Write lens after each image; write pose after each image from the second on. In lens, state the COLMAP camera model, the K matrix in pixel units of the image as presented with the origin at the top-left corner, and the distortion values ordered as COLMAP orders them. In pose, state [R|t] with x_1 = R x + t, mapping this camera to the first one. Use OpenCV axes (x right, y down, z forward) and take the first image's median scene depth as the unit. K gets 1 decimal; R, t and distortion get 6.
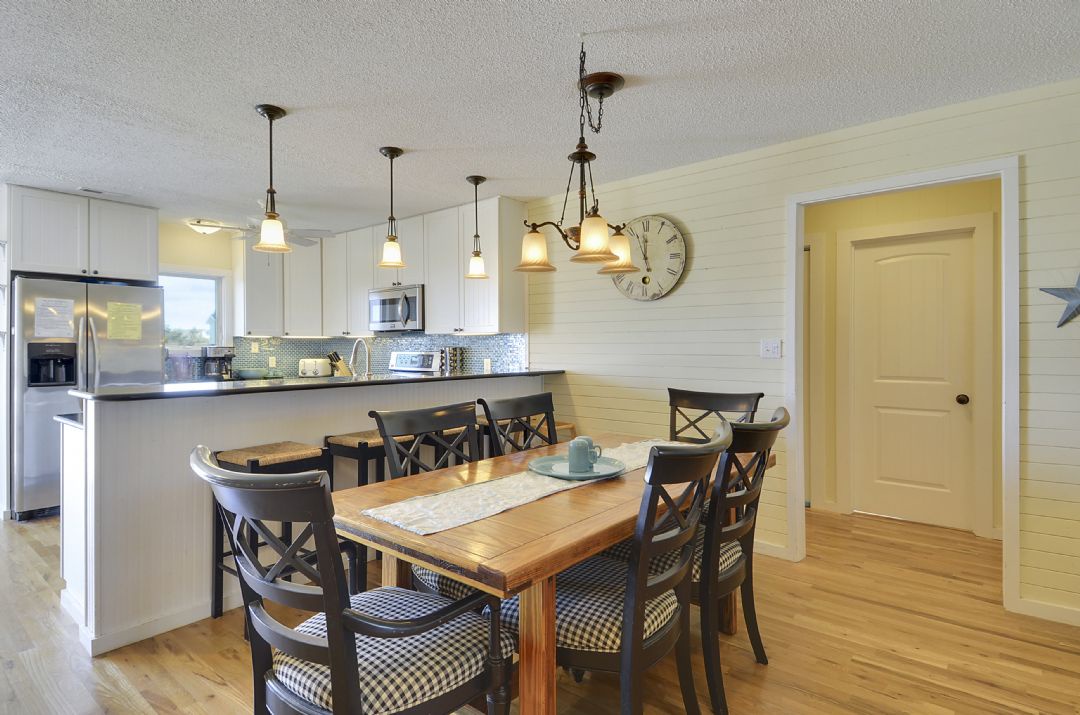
lens RADIAL K [[566.2, 0, 569.5], [0, 566.2, 353.2], [0, 0, 1]] dist [0.006562, -0.018216]
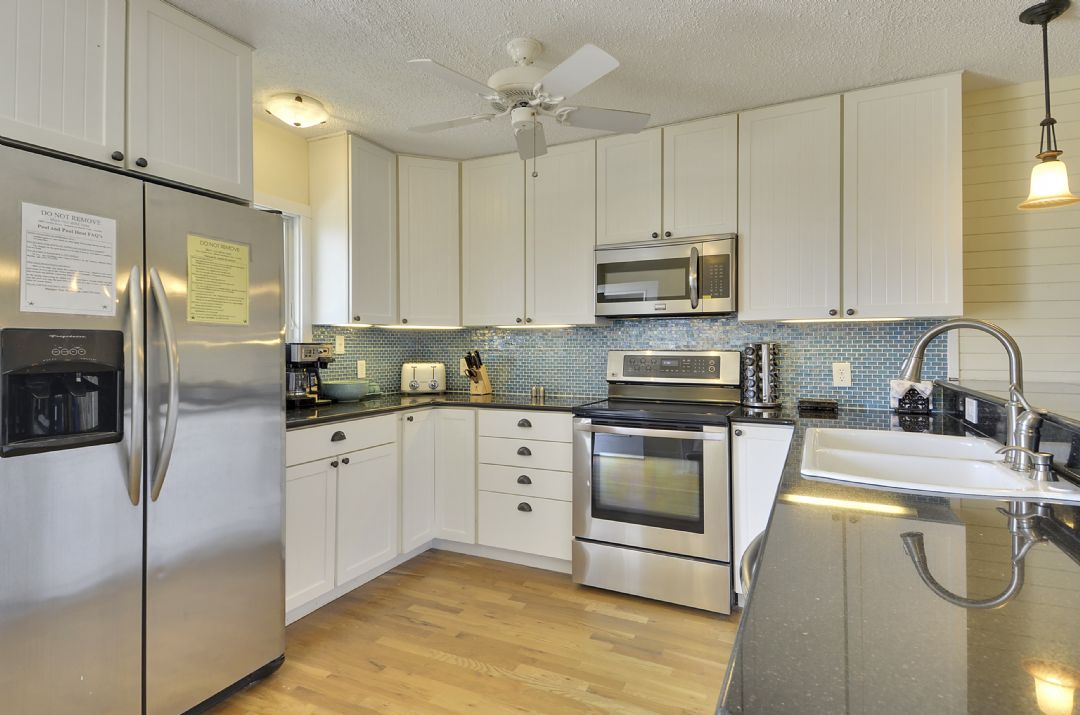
lens RADIAL K [[566.2, 0, 549.3], [0, 566.2, 350.8], [0, 0, 1]] dist [0.006562, -0.018216]
pose [[0.981288, -0.003391, 0.192513, -0.619678], [0.003365, 0.999994, 0.000463, -0.004368], [-0.192514, 0.000194, 0.981294, 0.529439]]
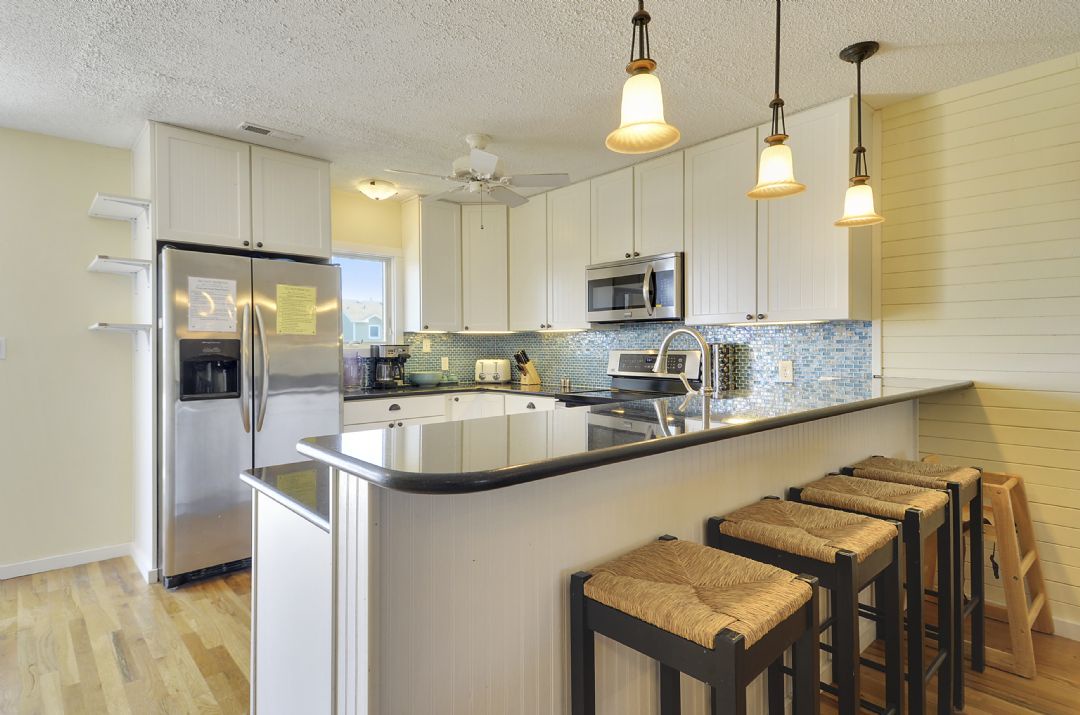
lens RADIAL K [[566.2, 0, 547.3], [0, 566.2, 352.6], [0, 0, 1]] dist [0.006562, -0.018216]
pose [[0.983440, -0.001982, -0.181222, -0.328545], [0.002611, 0.999991, 0.003231, -0.003016], [0.181214, -0.003651, 0.983437, 0.330000]]
